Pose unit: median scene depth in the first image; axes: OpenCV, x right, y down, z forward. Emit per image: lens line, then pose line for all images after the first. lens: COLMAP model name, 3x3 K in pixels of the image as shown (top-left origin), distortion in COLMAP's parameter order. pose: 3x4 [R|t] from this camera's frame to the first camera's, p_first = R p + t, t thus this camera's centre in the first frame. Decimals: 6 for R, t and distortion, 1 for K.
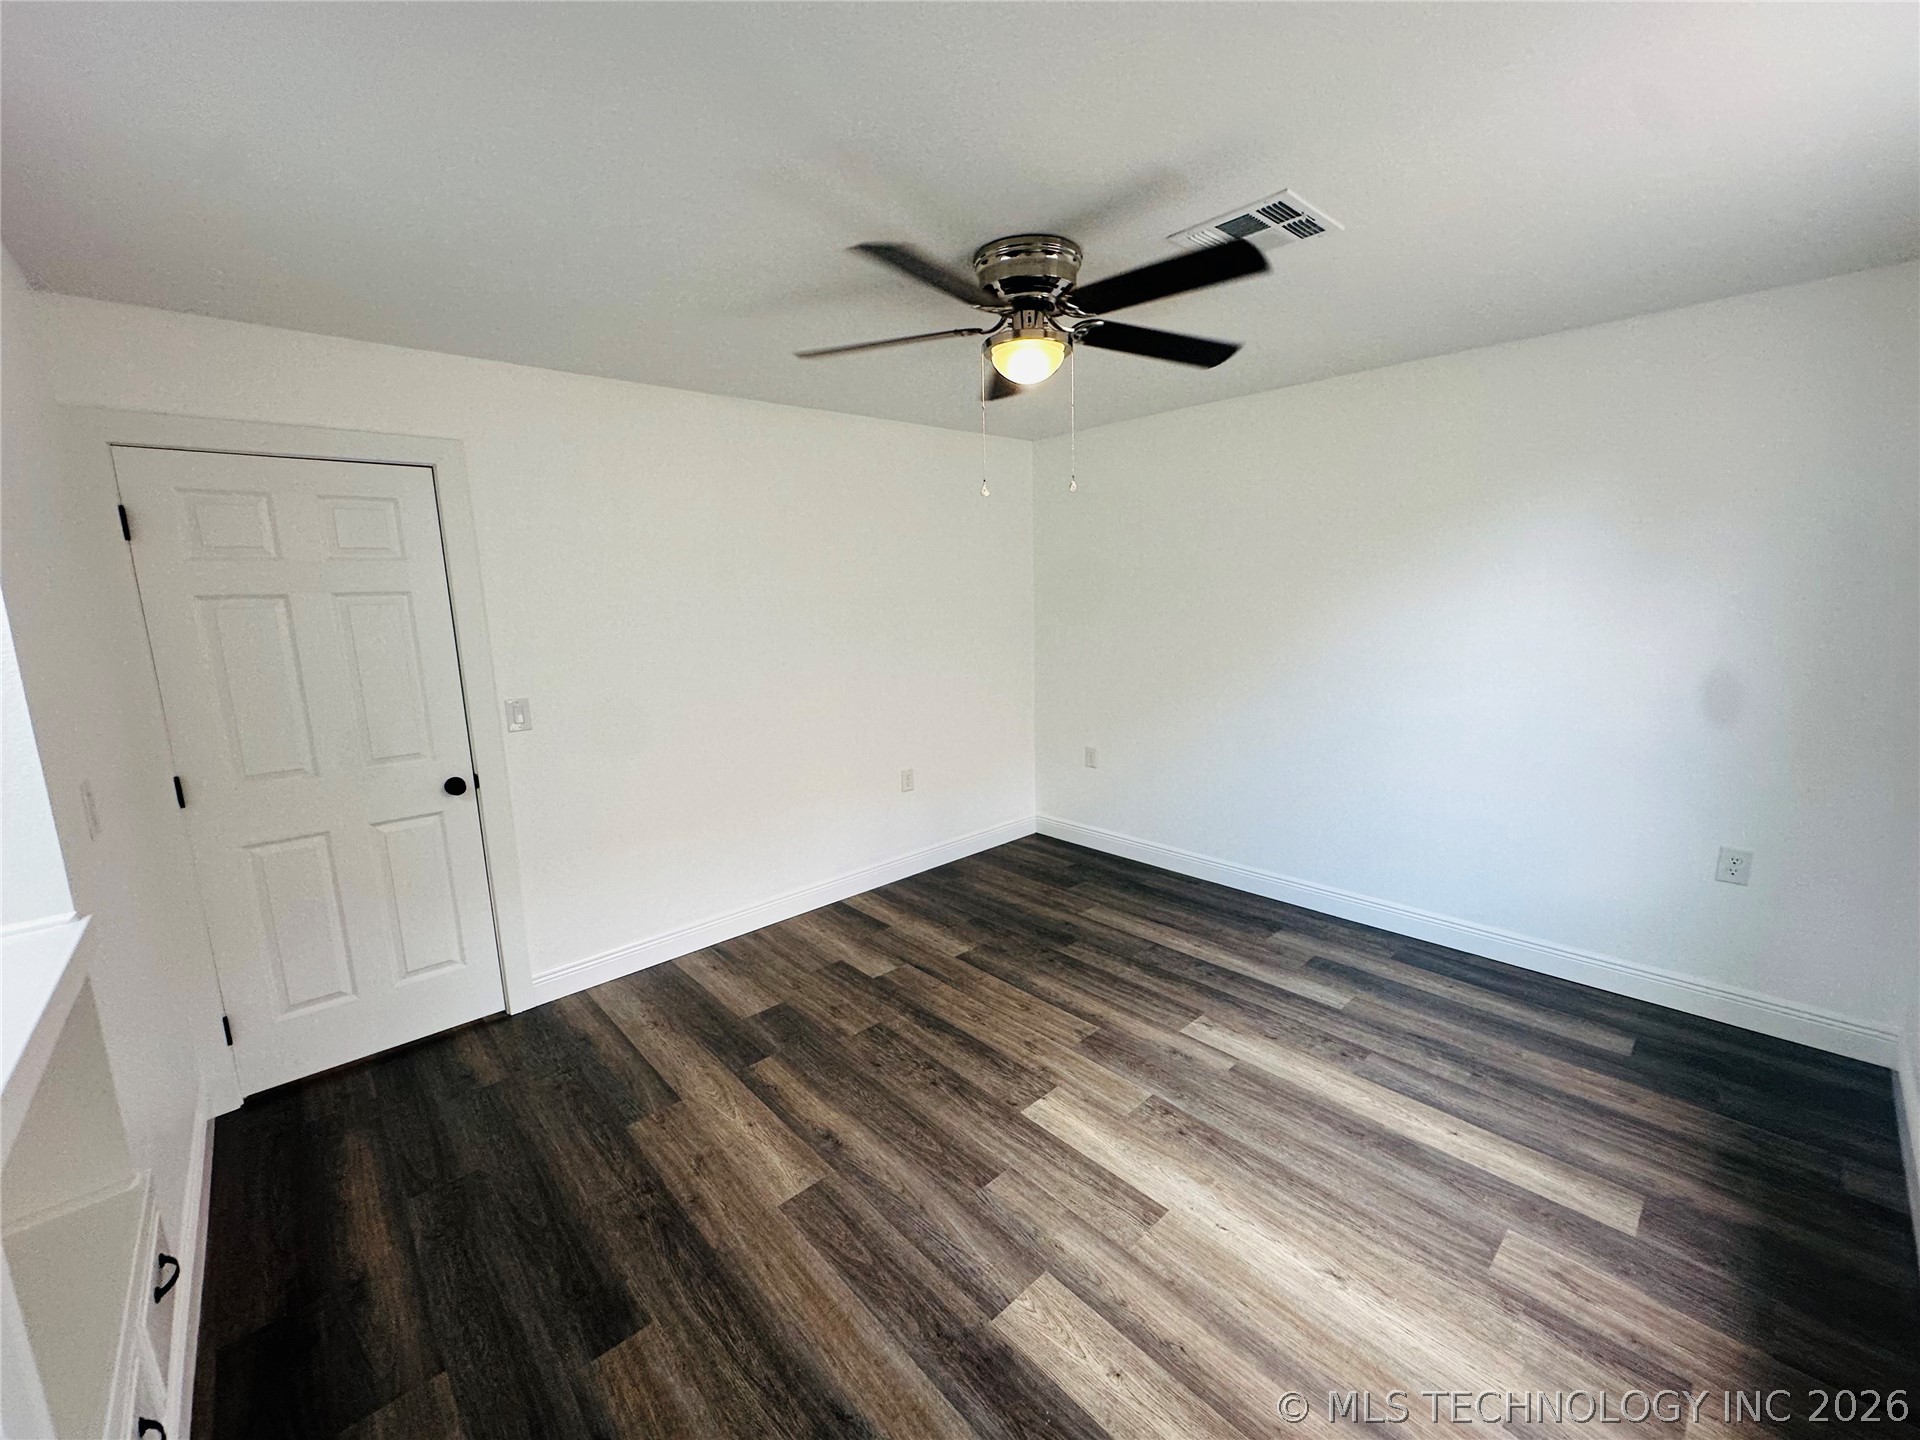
lens RADIAL K [[770.7, 0, 956.4], [0, 770.7, 720.9], [0, 0, 1]] dist [-0.001746, 0.000158]
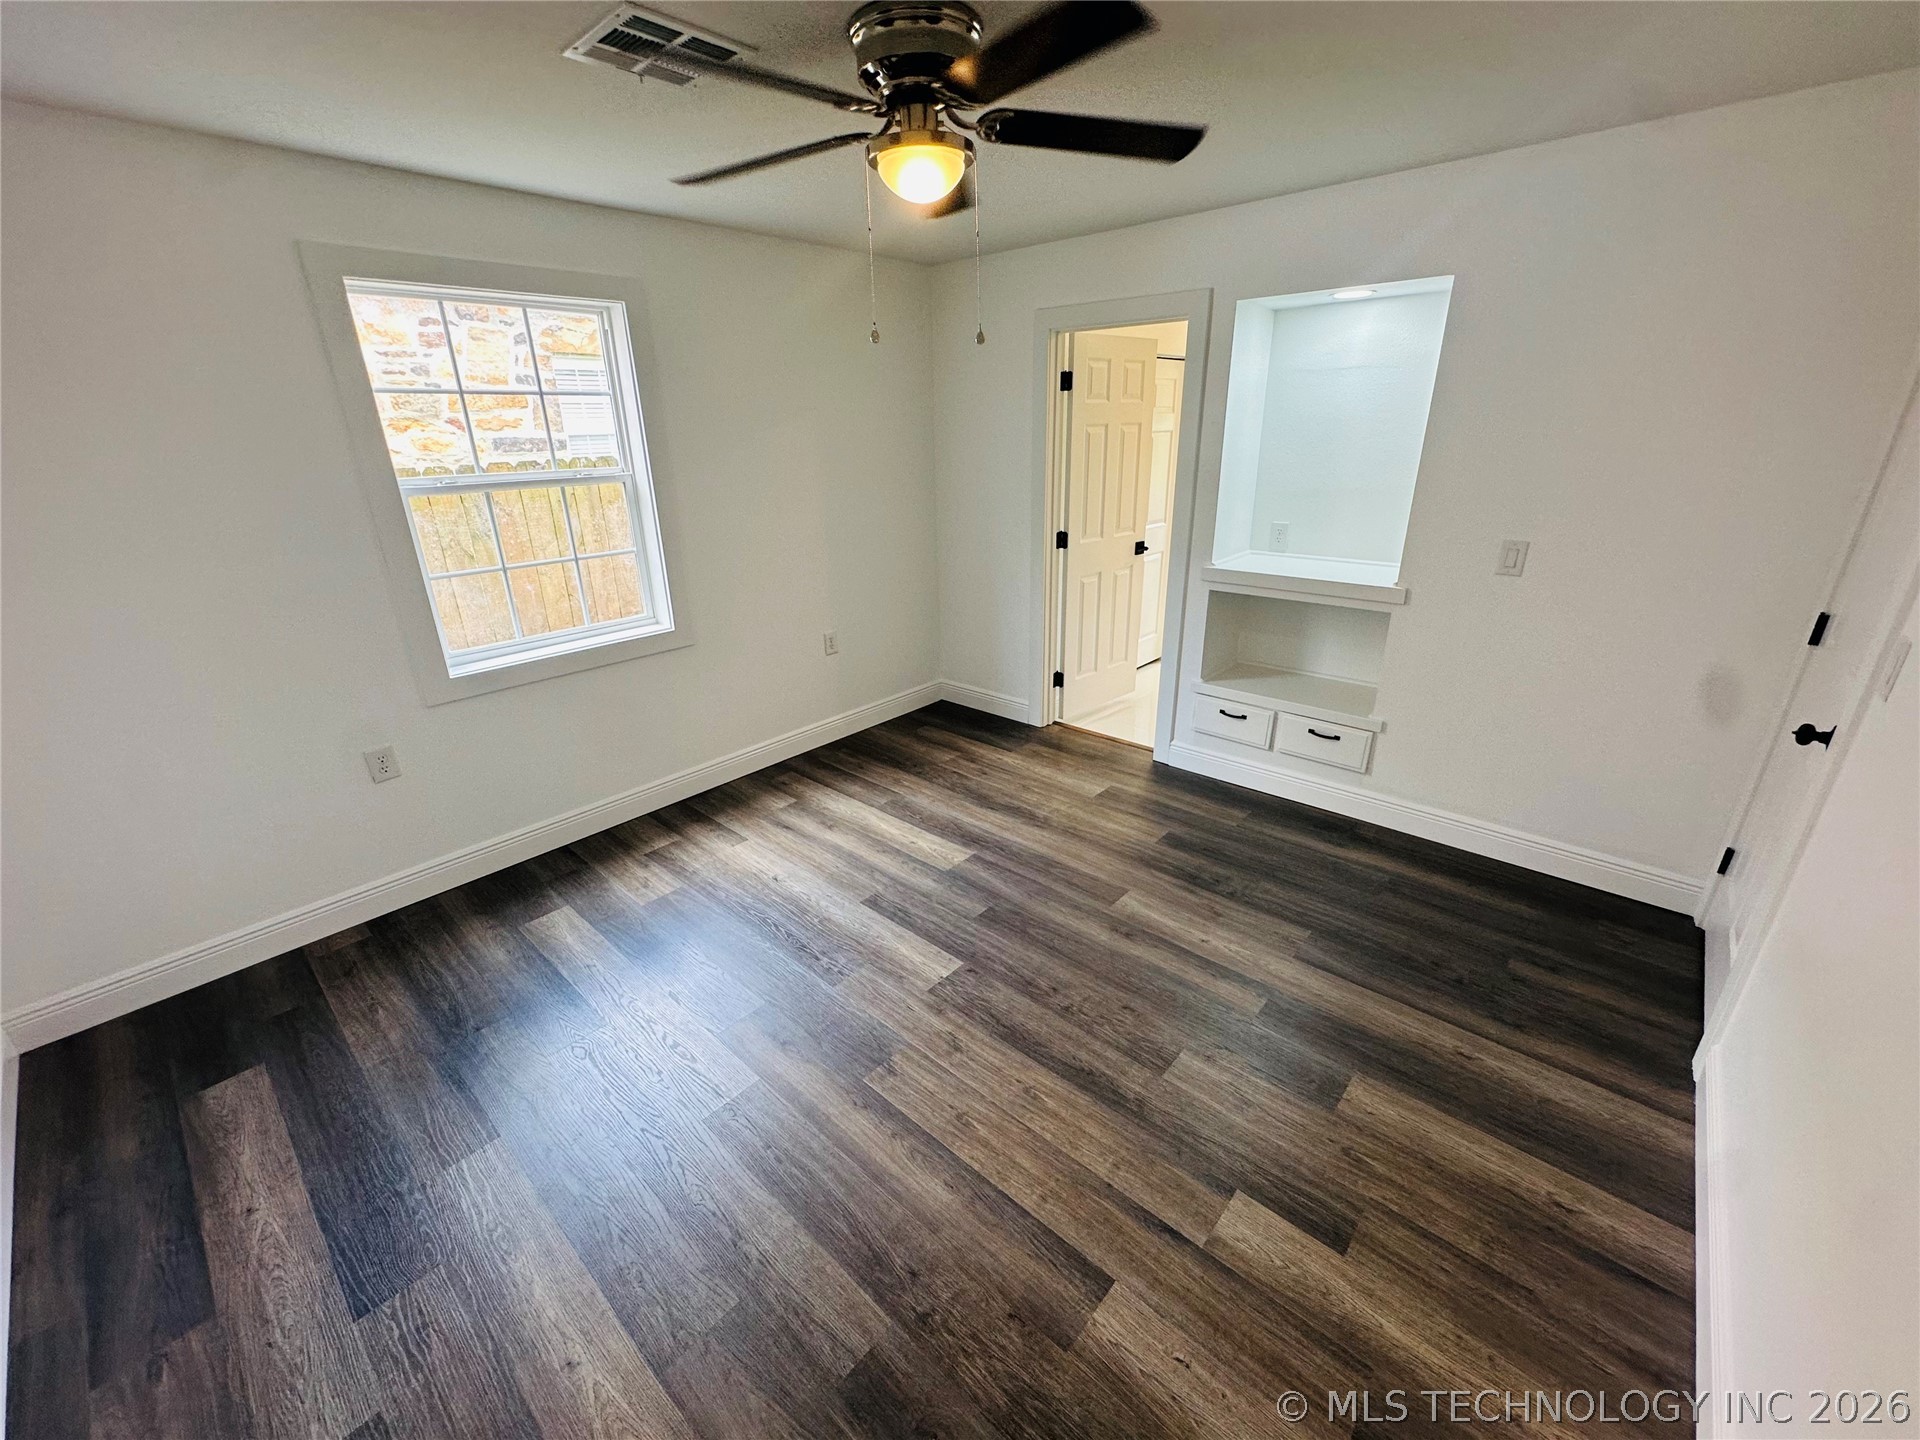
lens RADIAL K [[770.7, 0, 962.7], [0, 770.7, 717.8], [0, 0, 1]] dist [-0.001746, 0.000158]
pose [[-0.993102, 0.083996, -0.081817, 0.123364], [0.030112, 0.857045, 0.514362, -0.290499], [0.113325, 0.508350, -0.853662, 1.494422]]
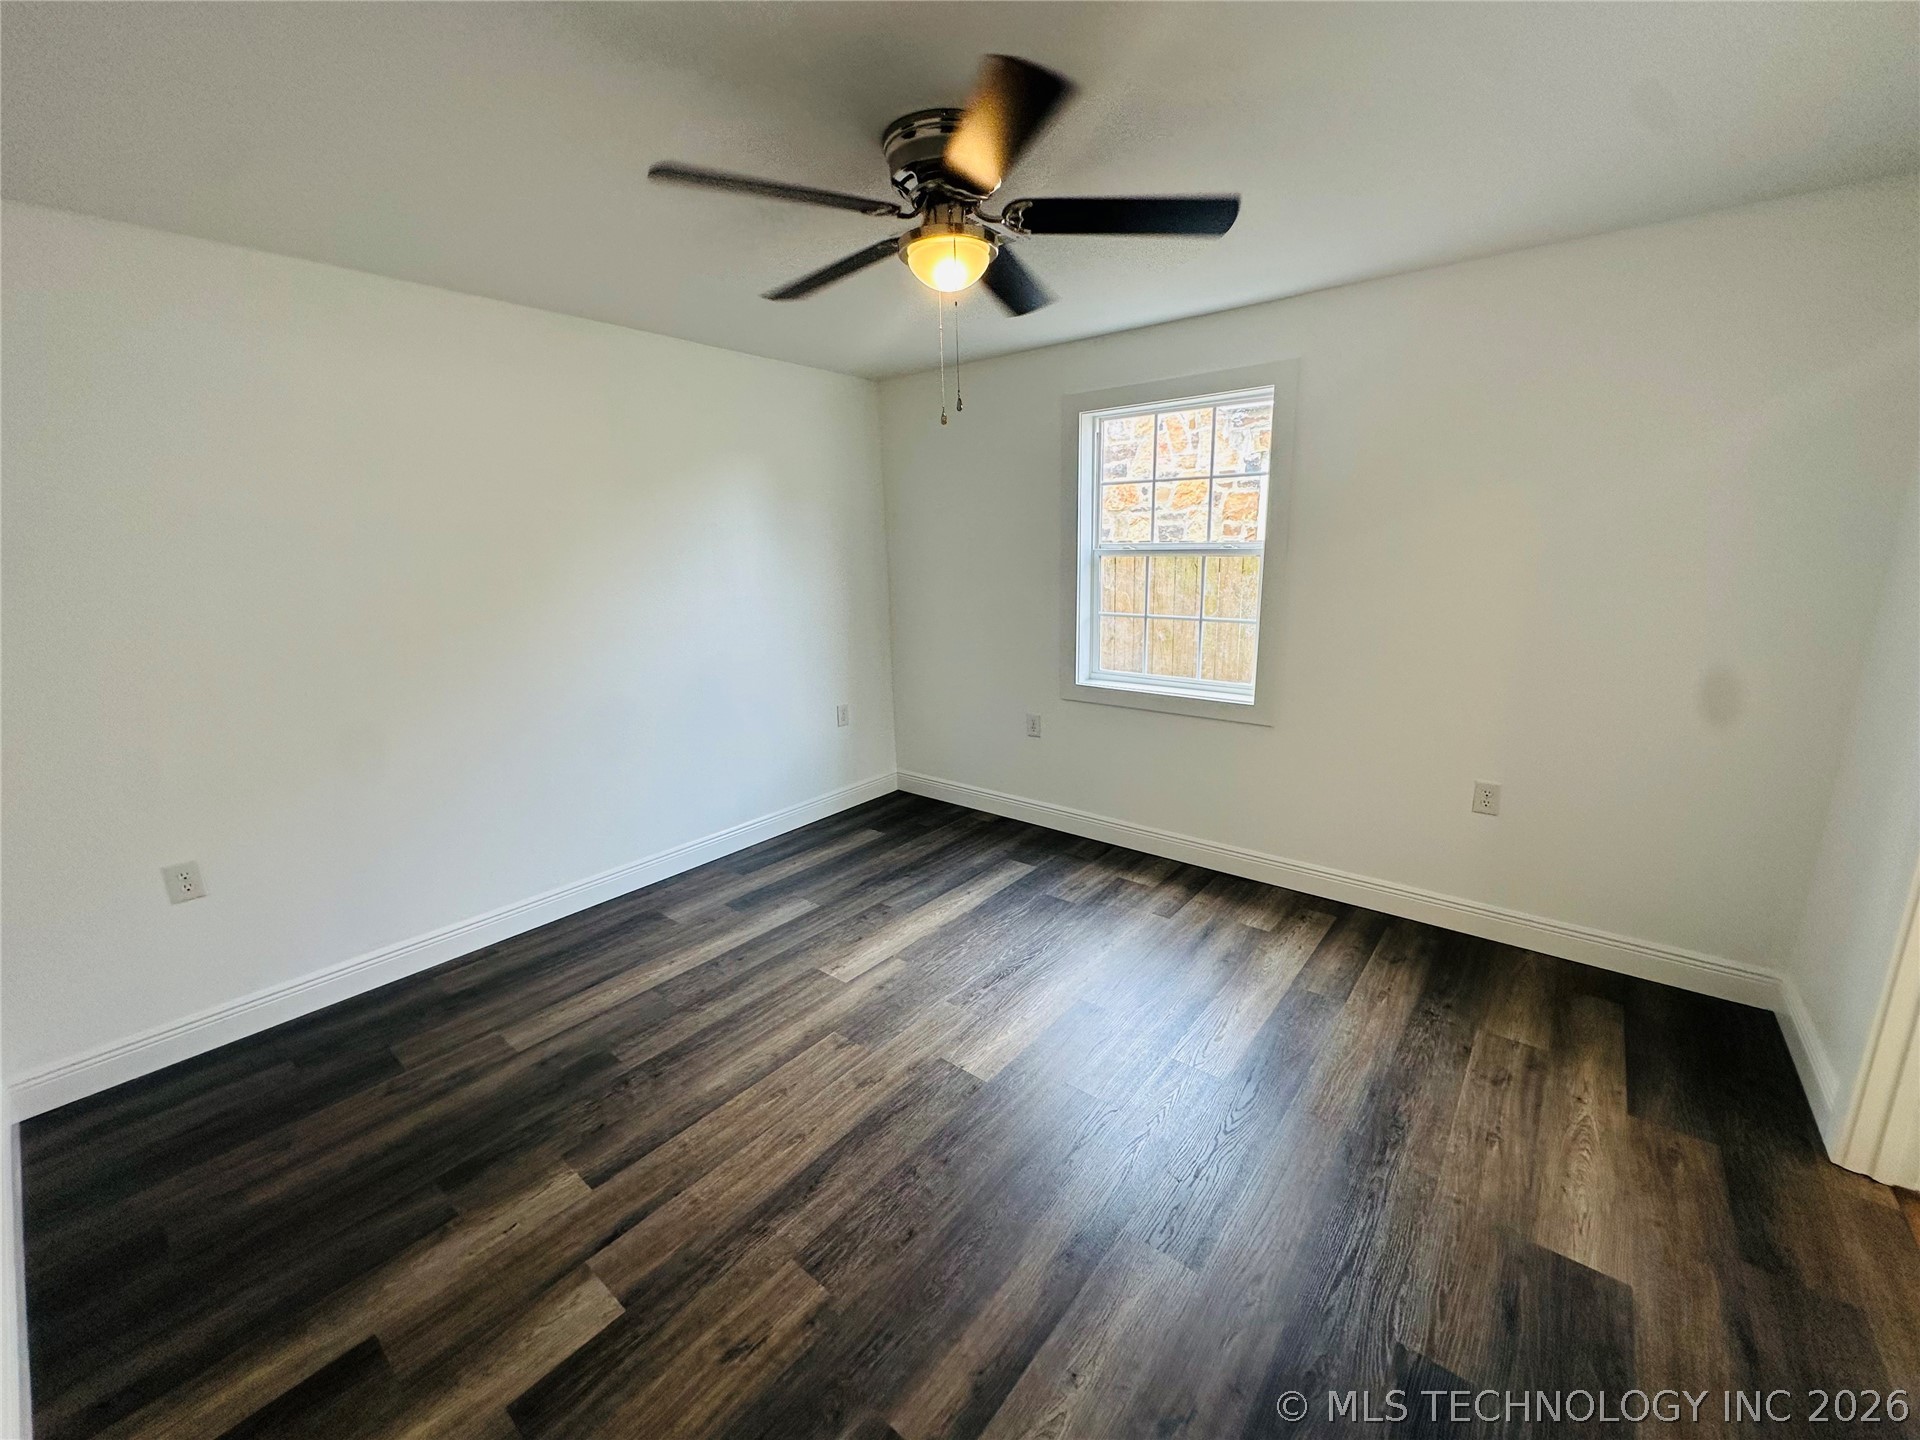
lens RADIAL K [[770.7, 0, 964.6], [0, 770.7, 715.1], [0, 0, 1]] dist [-0.001746, 0.000158]
pose [[-0.151789, -0.186727, 0.970615, -0.648005], [0.191966, 0.957726, 0.214267, -0.118873], [-0.969592, 0.218849, -0.109527, 0.884187]]
